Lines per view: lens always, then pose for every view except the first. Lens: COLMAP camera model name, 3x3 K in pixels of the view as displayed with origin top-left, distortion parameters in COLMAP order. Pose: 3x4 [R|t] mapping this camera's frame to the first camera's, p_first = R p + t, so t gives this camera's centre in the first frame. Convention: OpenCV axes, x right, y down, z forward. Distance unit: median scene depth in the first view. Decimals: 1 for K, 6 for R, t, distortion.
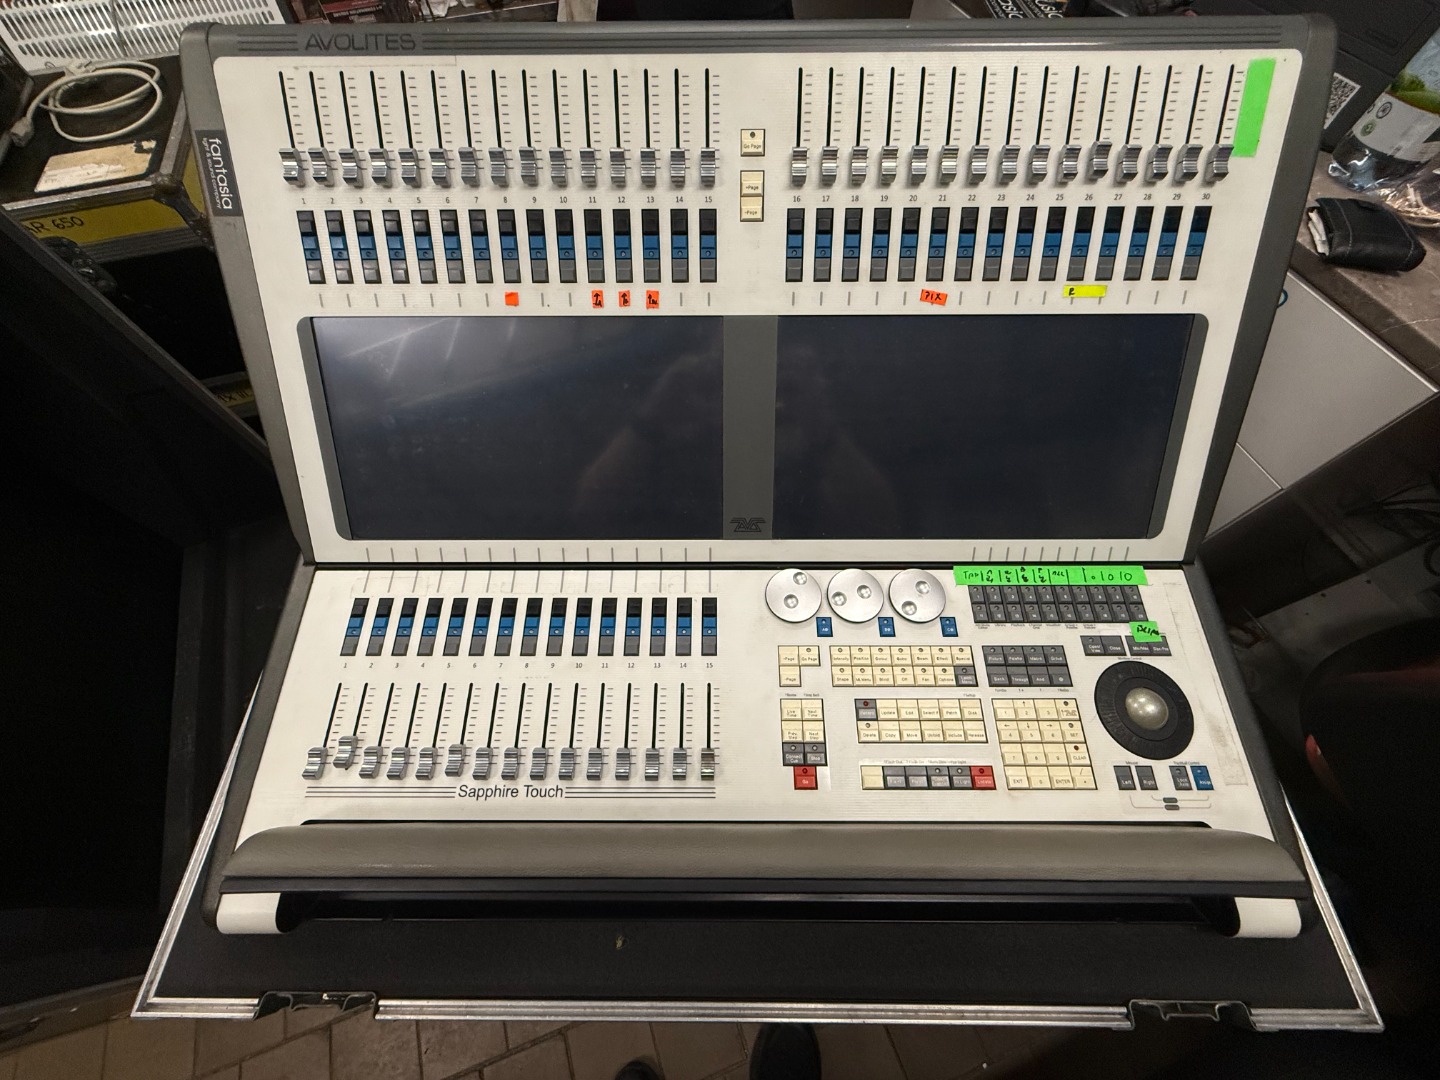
lens RADIAL K [[590.4, 0, 715.4], [0, 590.4, 544.6], [0, 0, 1]] dist [0.023691, -0.007641]
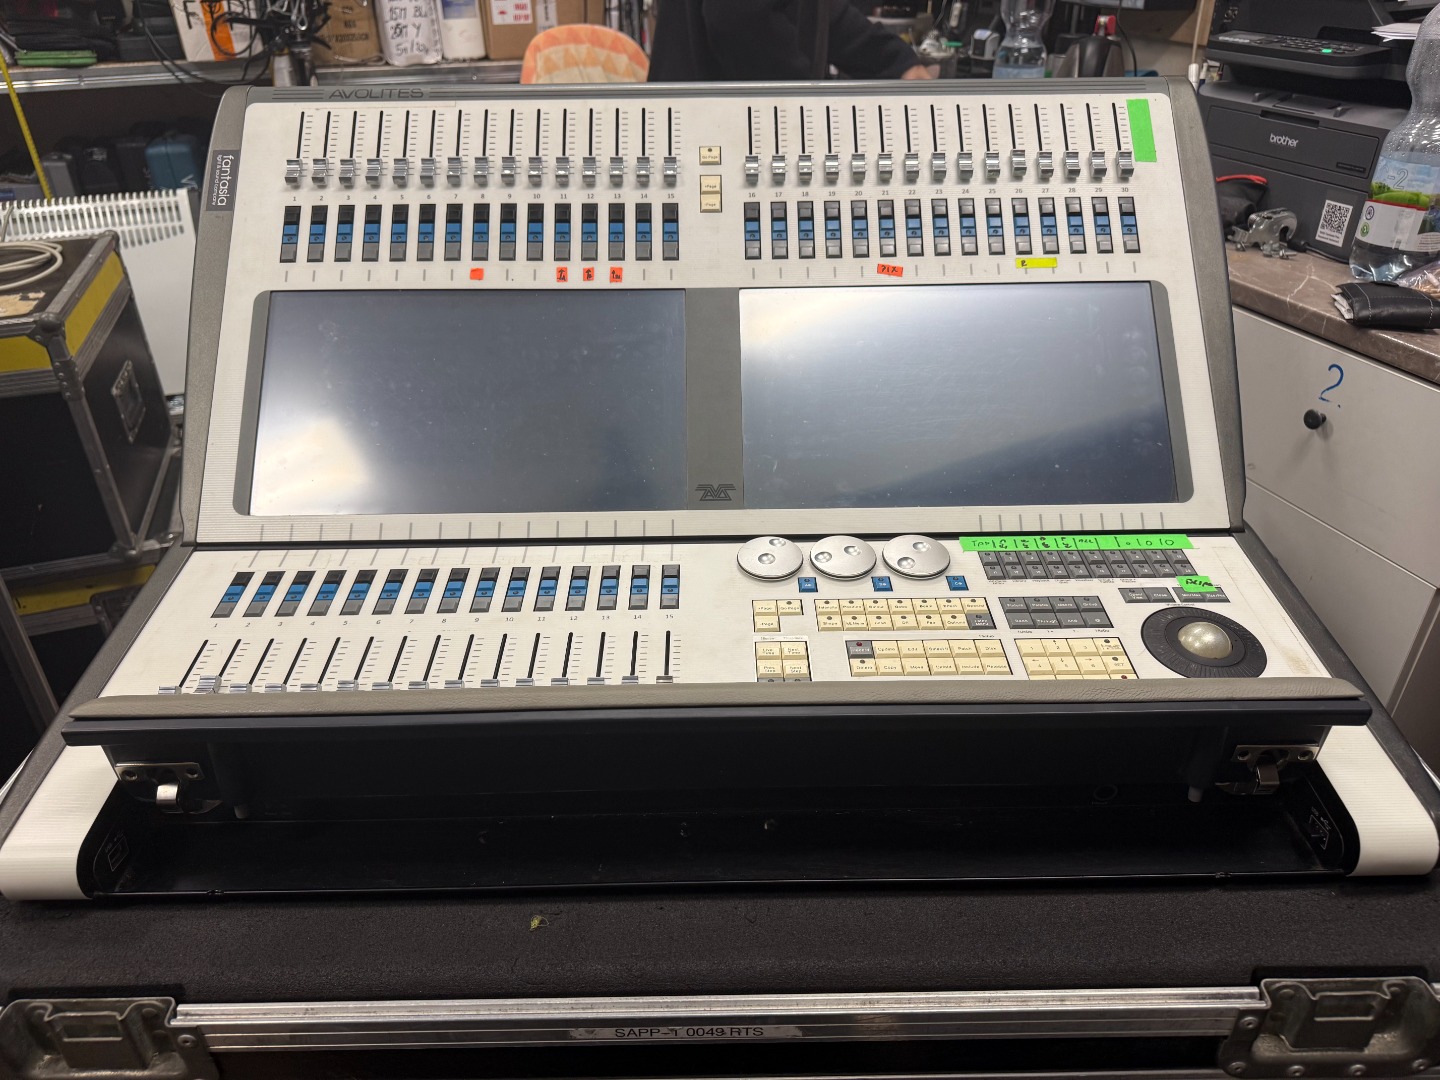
lens RADIAL K [[1147.5, 0, 716.9], [0, 1147.5, 585.3], [0, 0, 1]] dist [0.163140, -0.248335]
pose [[0.999944, -0.007082, 0.007903, 0.045144], [0.010197, 0.847421, -0.530823, 1.031347], [-0.002938, 0.530874, 0.847446, -0.382825]]
